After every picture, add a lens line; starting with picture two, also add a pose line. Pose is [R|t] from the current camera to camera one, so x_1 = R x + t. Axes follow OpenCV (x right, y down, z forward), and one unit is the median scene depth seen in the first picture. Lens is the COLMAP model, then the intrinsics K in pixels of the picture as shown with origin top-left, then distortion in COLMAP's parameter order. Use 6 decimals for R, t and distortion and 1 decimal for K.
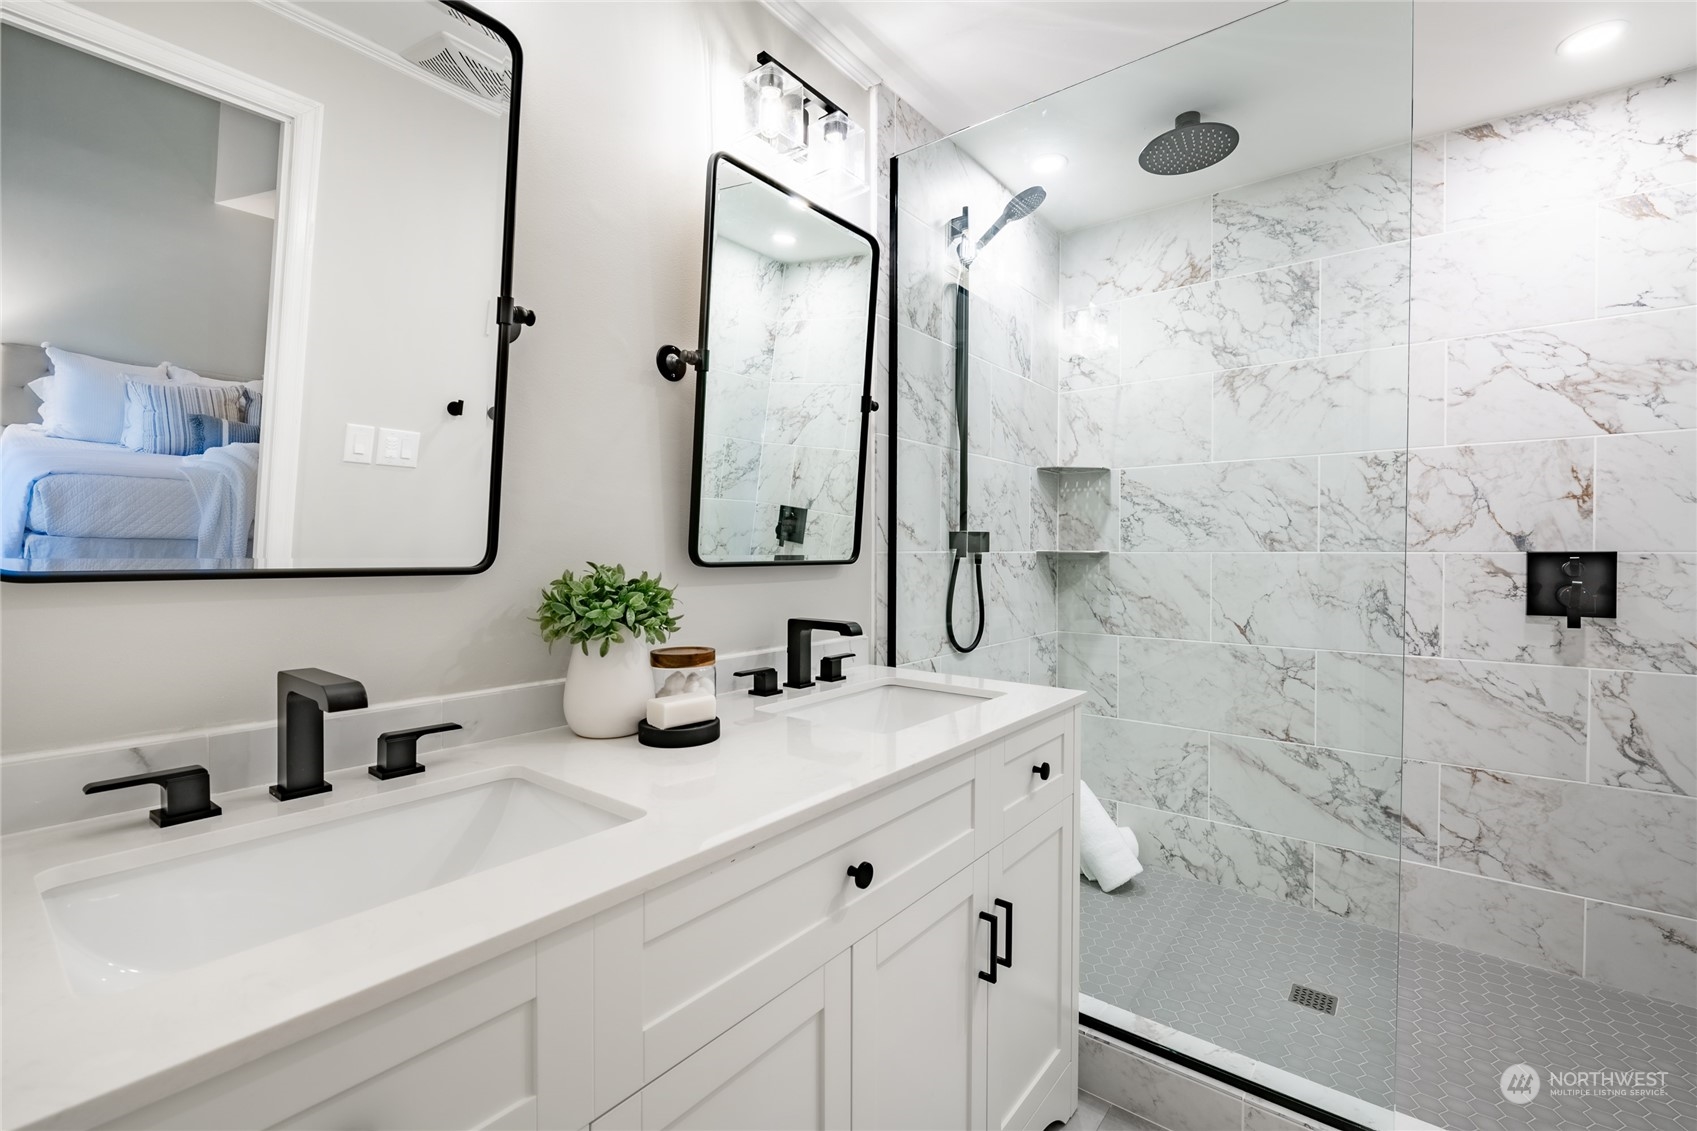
lens RADIAL K [[739.0, 0, 847.7], [0, 739.0, 560.8], [0, 0, 1]] dist [0.006926, -0.005283]
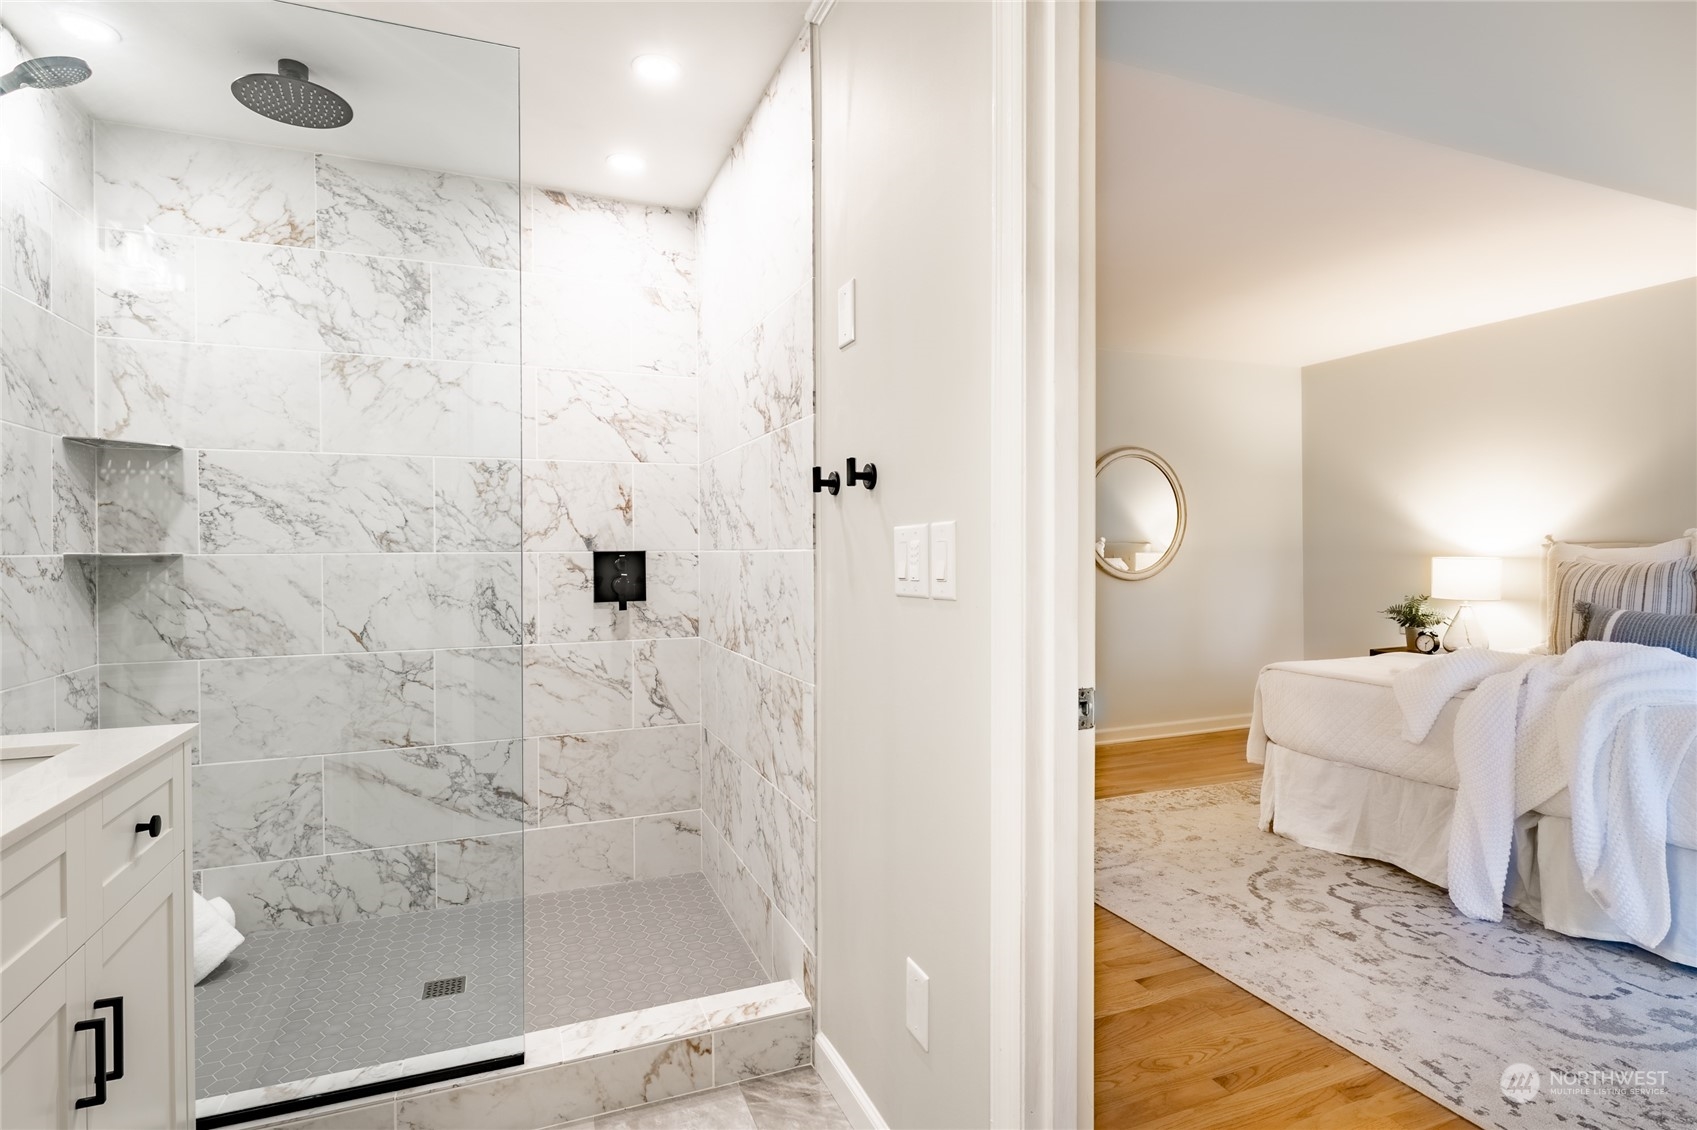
lens RADIAL K [[856.7, 0, 850.4], [0, 856.7, 558.8], [0, 0, 1]] dist [0.000822, -0.000788]
pose [[0.500304, -0.013482, 0.865745, -0.091456], [0.017808, 0.999827, 0.005279, 0.000490], [-0.865667, 0.012776, 0.500458, -0.074580]]
